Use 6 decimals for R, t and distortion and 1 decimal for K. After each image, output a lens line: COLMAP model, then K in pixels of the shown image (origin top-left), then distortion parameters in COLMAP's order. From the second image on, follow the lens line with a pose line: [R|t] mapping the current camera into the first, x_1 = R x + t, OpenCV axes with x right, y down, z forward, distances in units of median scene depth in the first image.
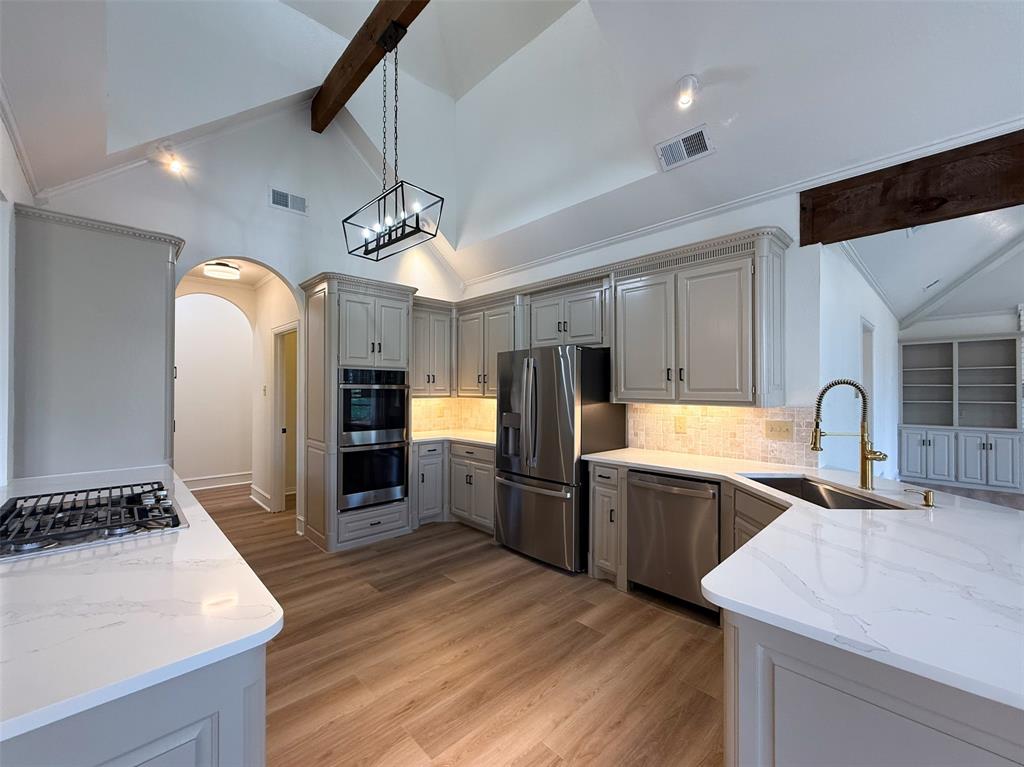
lens RADIAL K [[425.1, 0, 524.2], [0, 425.1, 390.7], [0, 0, 1]] dist [-0.001126, 0.000687]
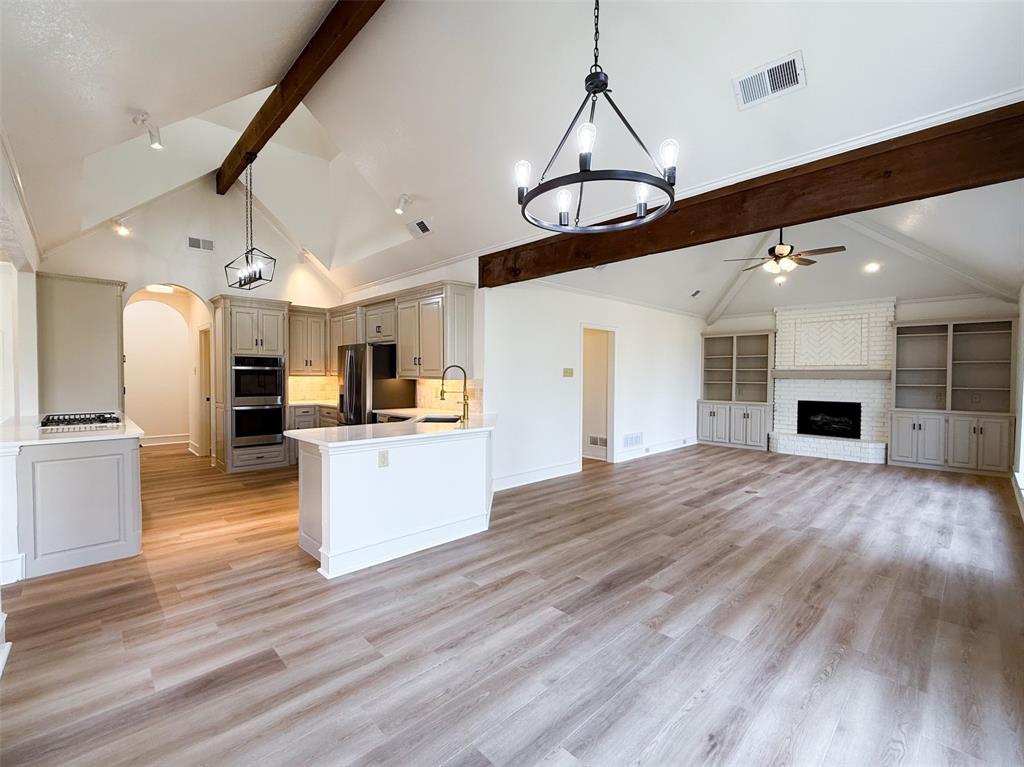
lens RADIAL K [[452.3, 0, 517.6], [0, 452.3, 389.1], [0, 0, 1]] dist [0.000659, -0.000680]
pose [[0.999977, 0.004827, -0.004832, 0.613501], [-0.004671, 0.999488, 0.031663, 0.011063], [0.004982, -0.031639, 0.999487, -0.649190]]
